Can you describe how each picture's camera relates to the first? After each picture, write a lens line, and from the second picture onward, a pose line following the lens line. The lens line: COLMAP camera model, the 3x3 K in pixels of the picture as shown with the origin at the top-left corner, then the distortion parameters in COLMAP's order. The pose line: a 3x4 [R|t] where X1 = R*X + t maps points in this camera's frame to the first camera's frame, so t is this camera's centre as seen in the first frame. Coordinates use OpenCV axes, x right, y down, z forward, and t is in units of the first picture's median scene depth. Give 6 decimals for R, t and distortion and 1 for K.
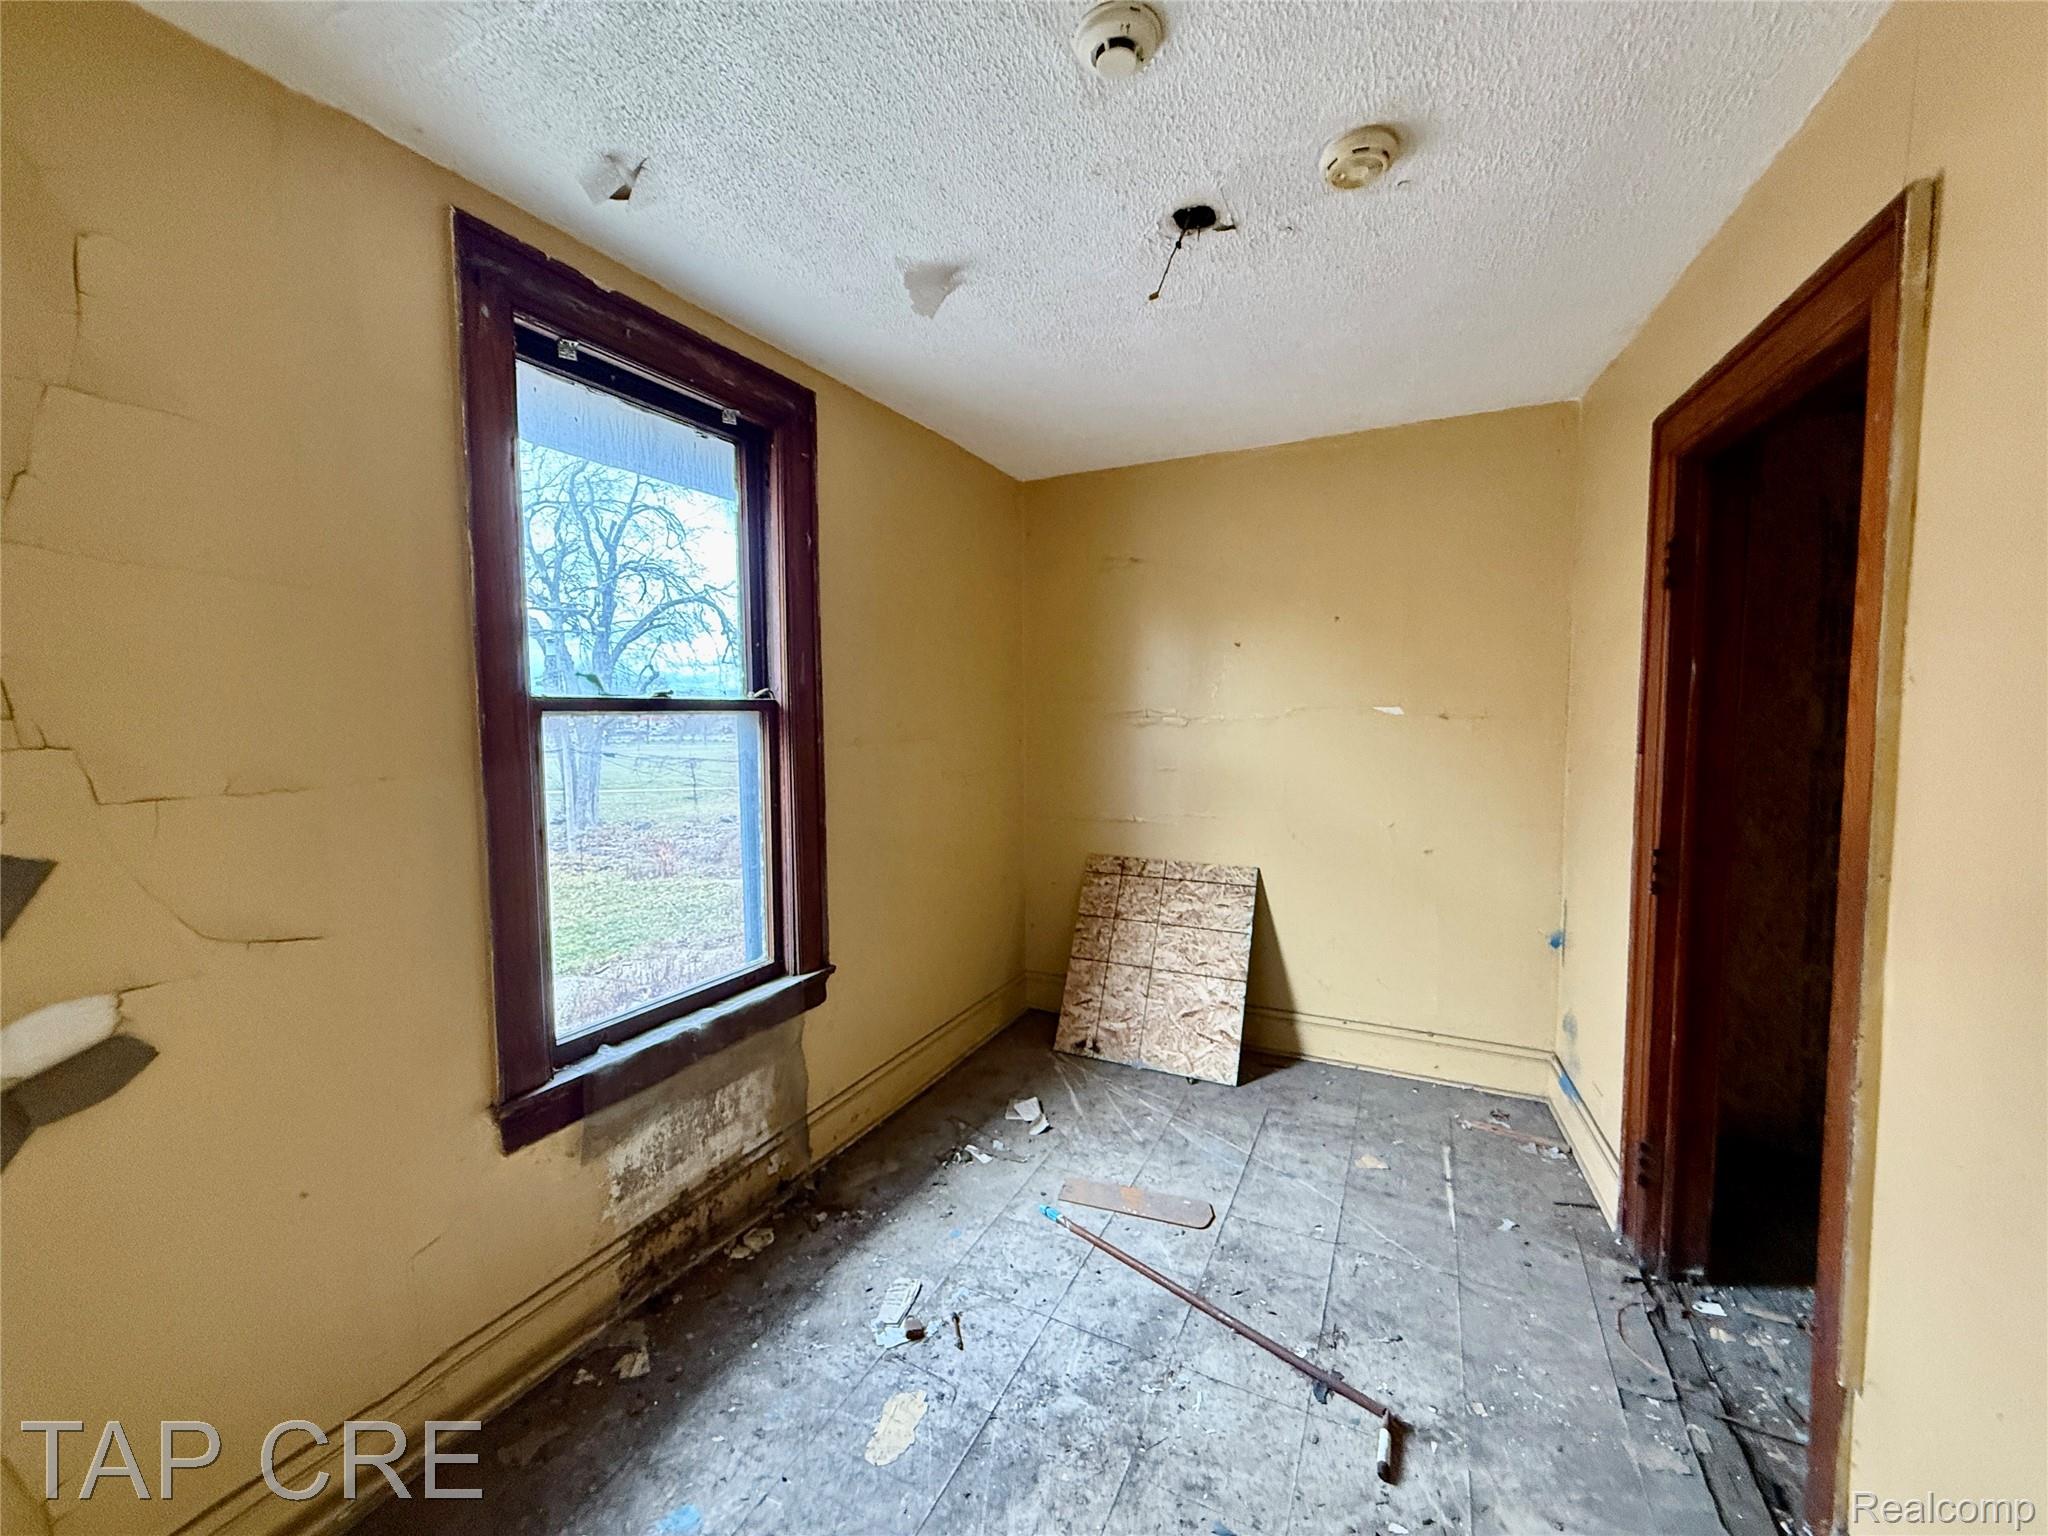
lens RADIAL K [[827.9, 0, 1021.3], [0, 827.9, 769.0], [0, 0, 1]] dist [0.001429, -0.000306]
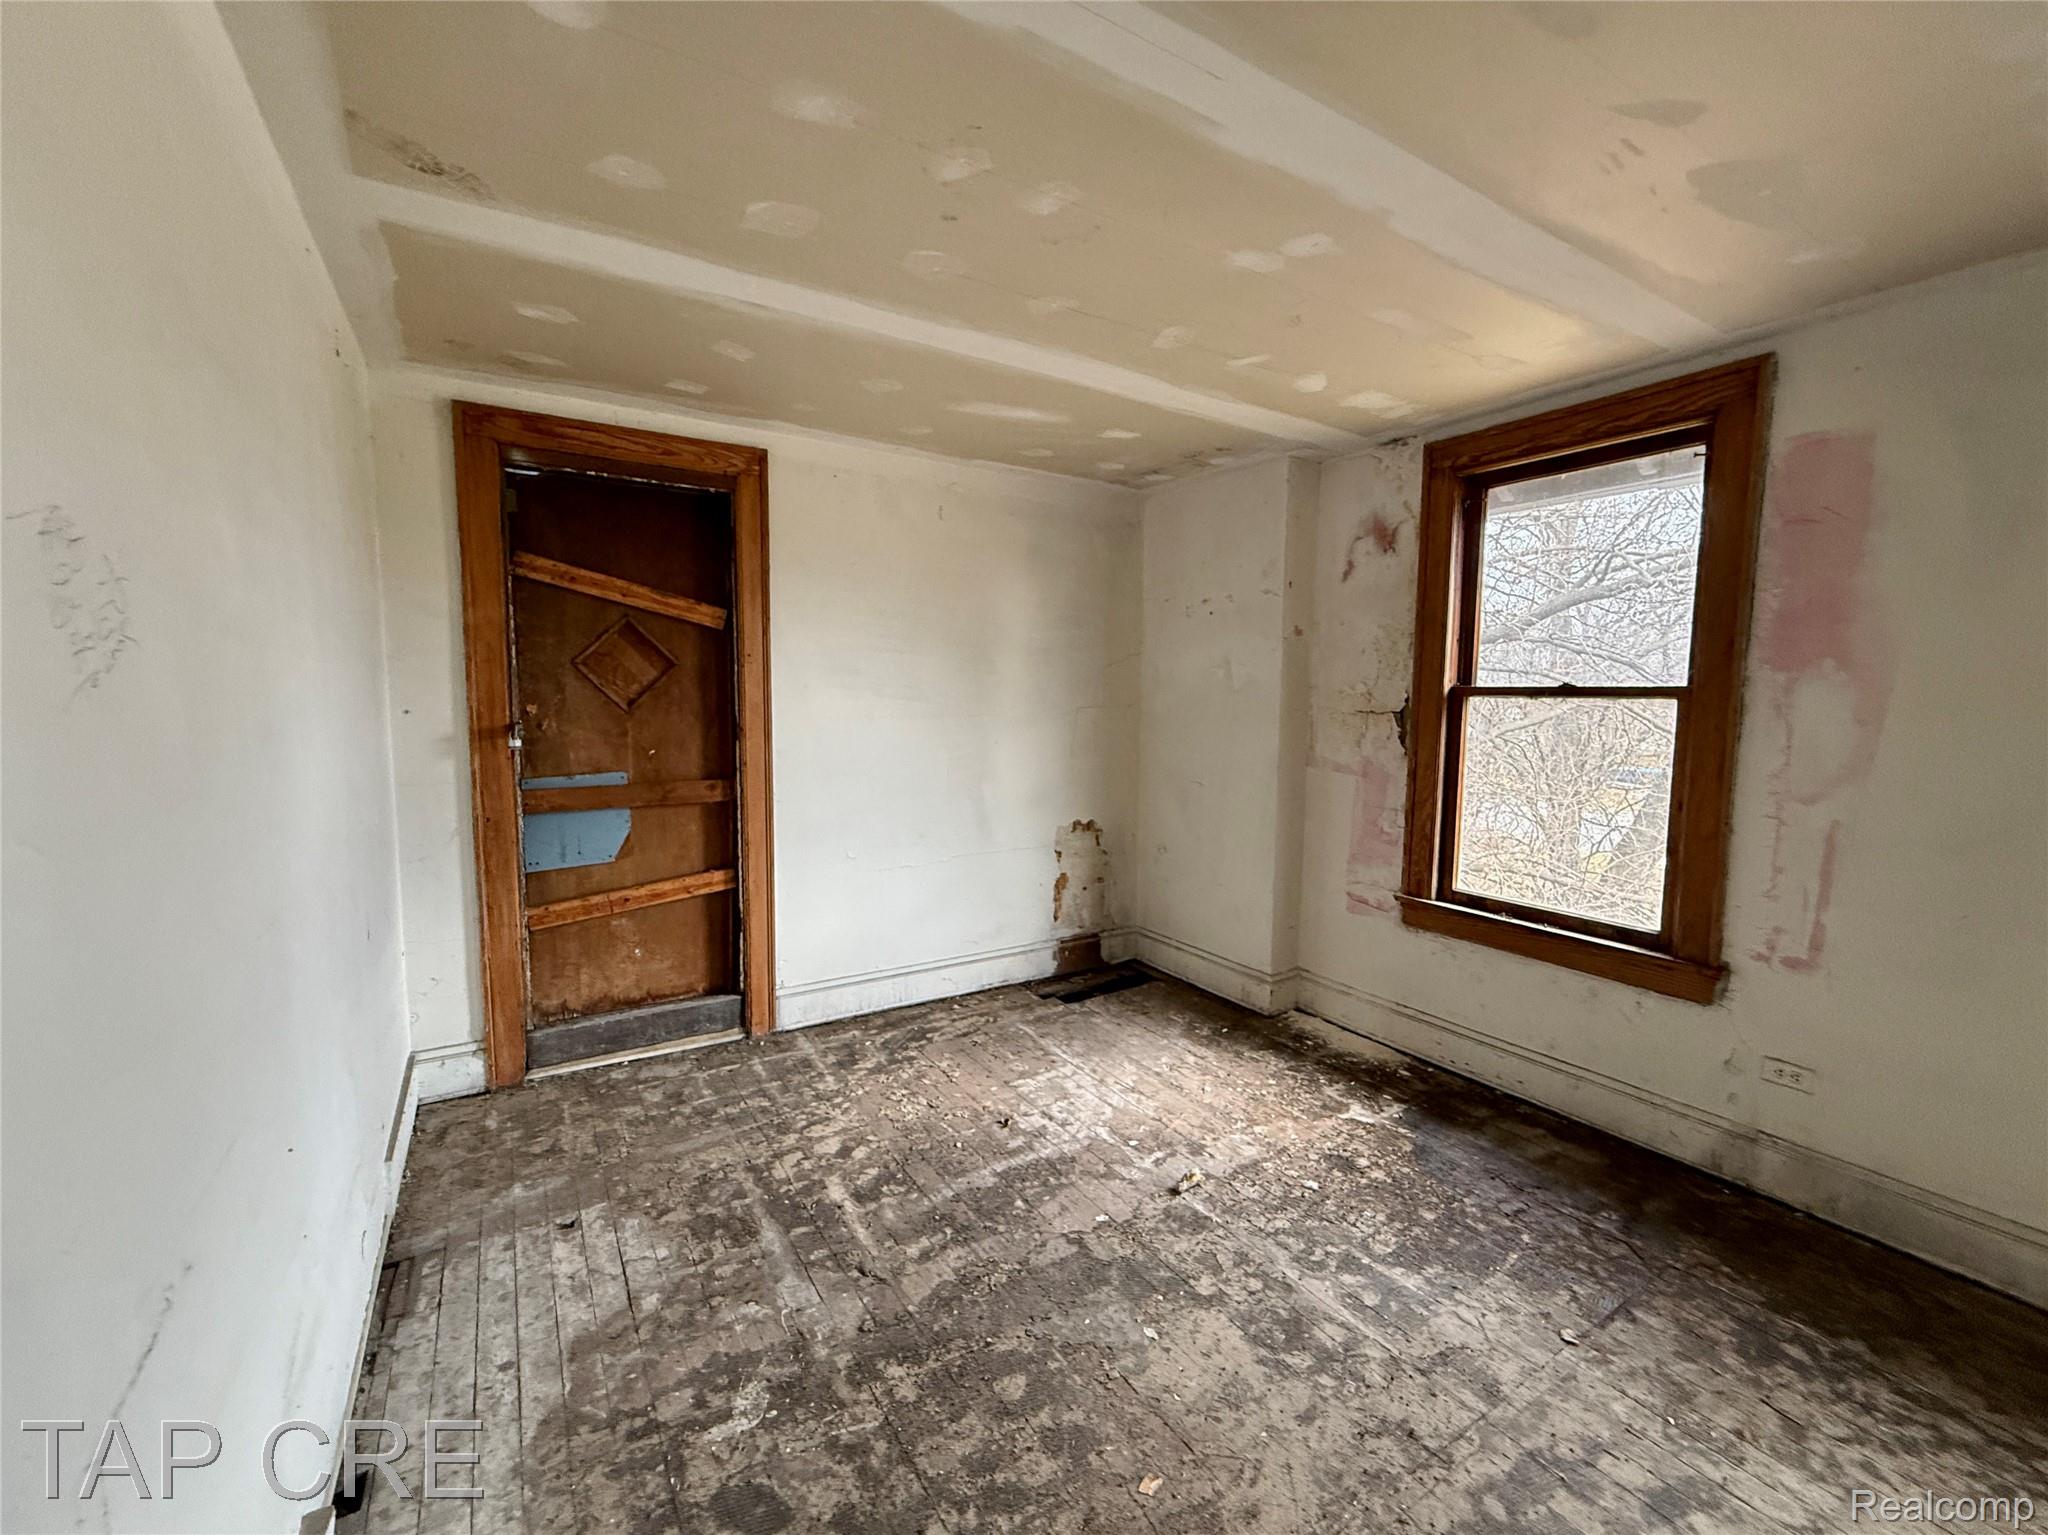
lens RADIAL K [[827.9, 0, 1021.3], [0, 827.9, 768.5], [0, 0, 1]] dist [0.001429, -0.000306]
pose [[-0.523279, 0.077910, -0.848593, 1.198929], [-0.070634, 0.988420, 0.134303, -0.075098], [0.849229, 0.130217, -0.511716, 0.991332]]
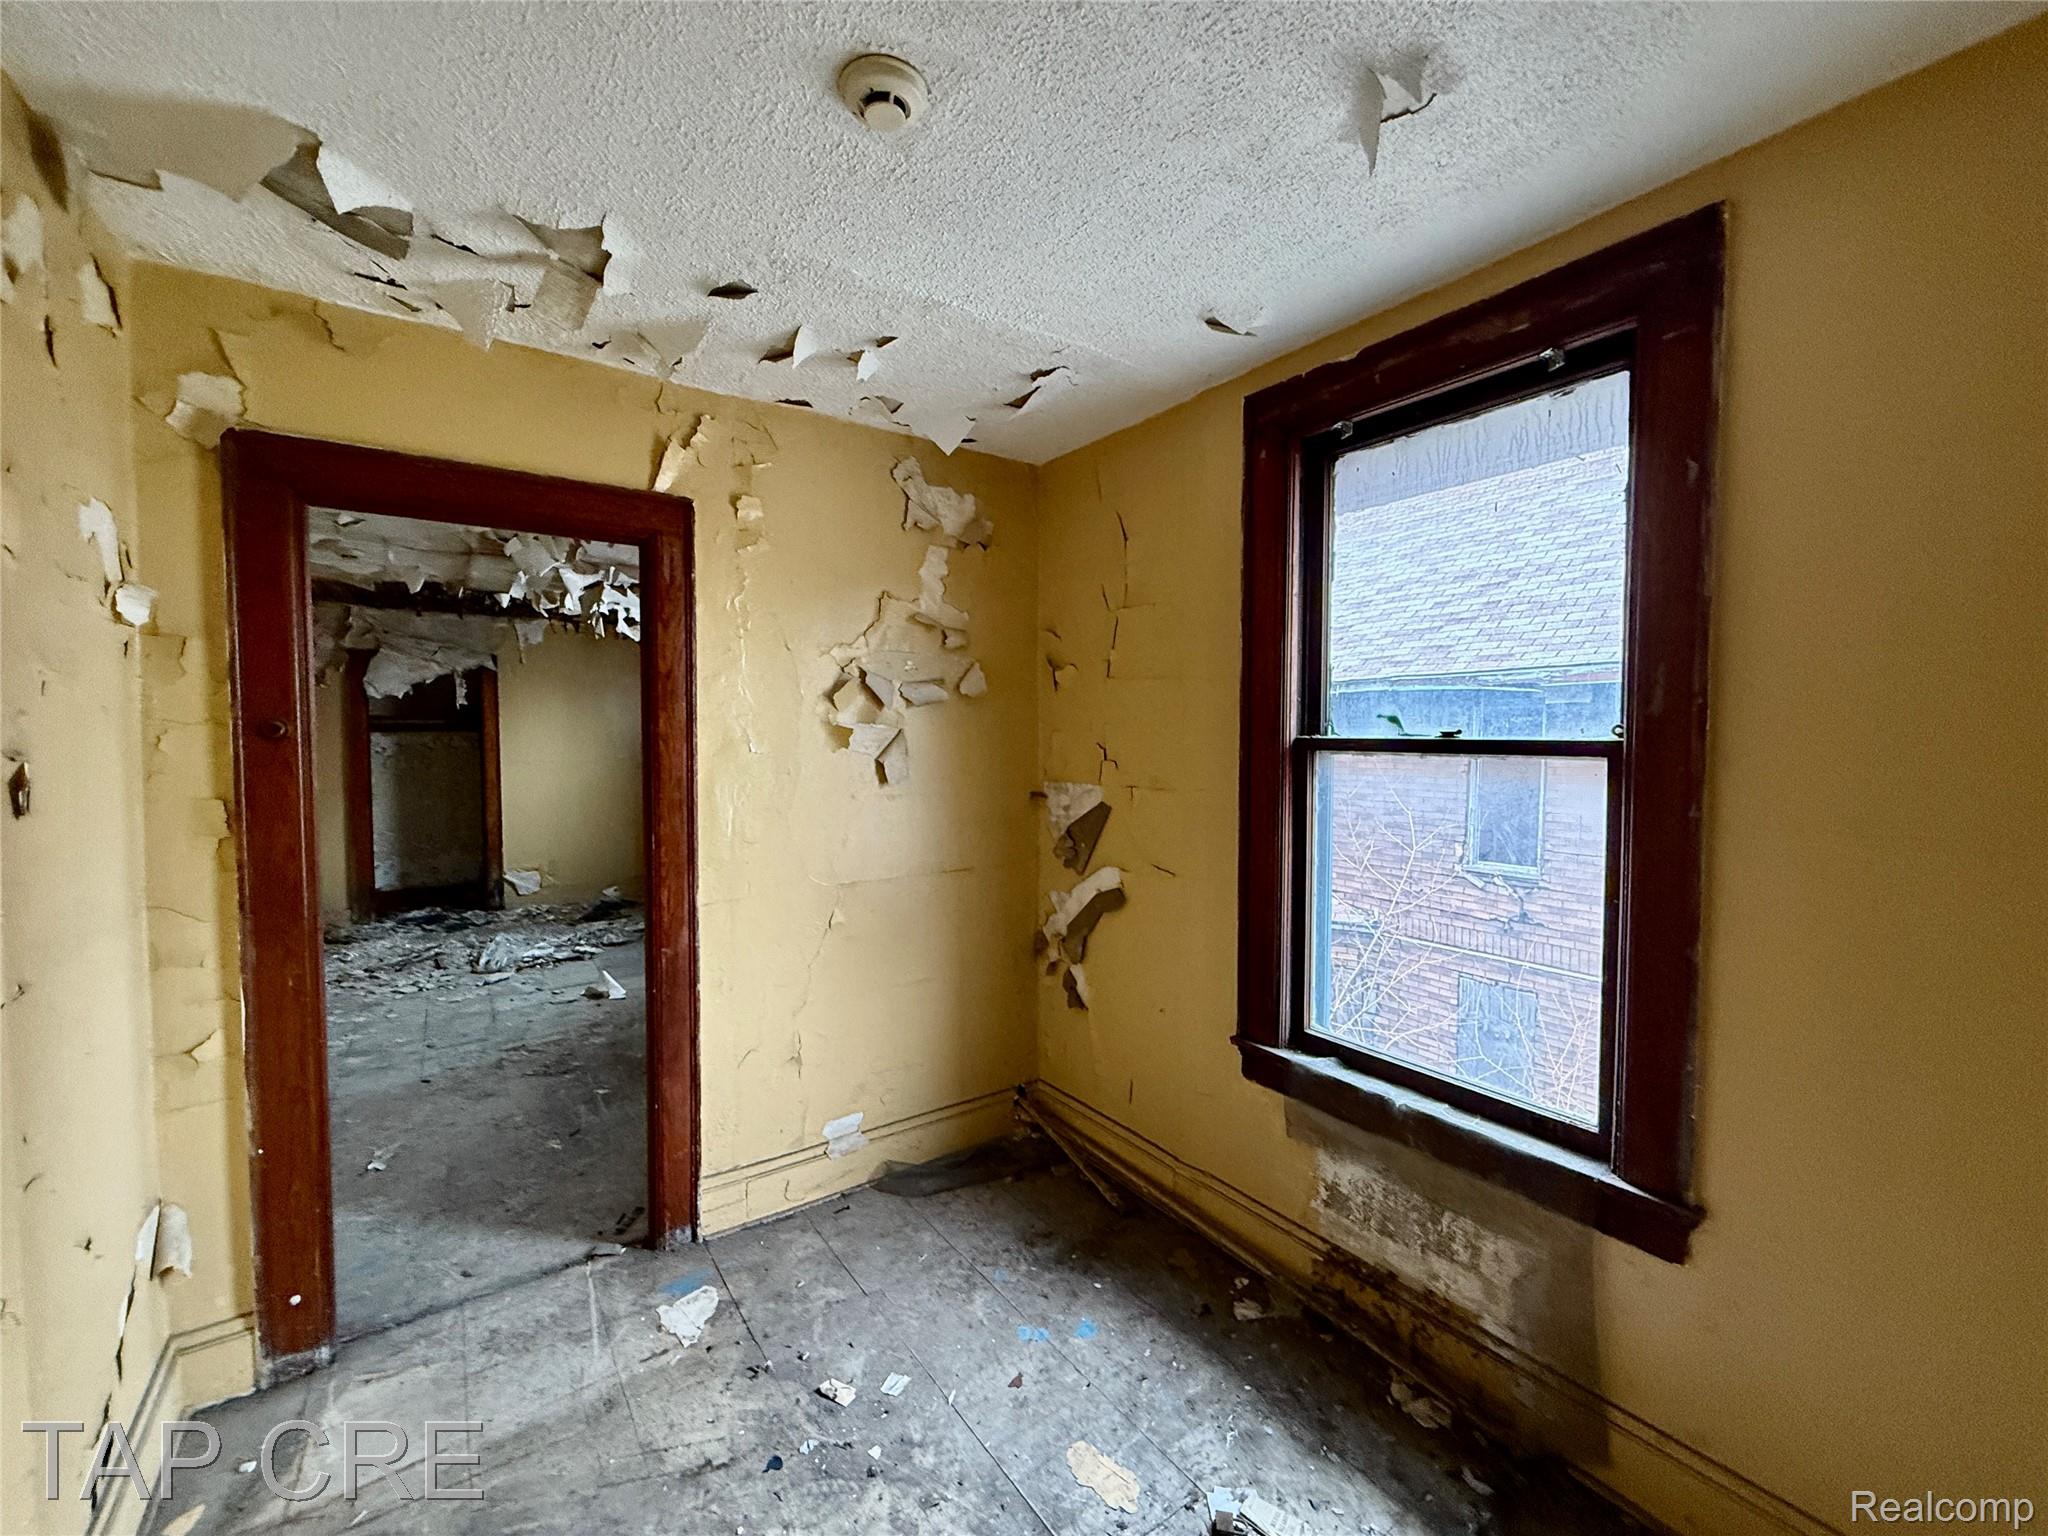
lens RADIAL K [[827.9, 0, 1021.3], [0, 827.9, 769.0], [0, 0, 1]] dist [0.001429, -0.000306]
pose [[-0.478353, 0.044534, -0.877038, 0.594033], [-0.059872, 0.994736, 0.083166, -0.103206], [0.876124, 0.092293, -0.473168, 1.060559]]
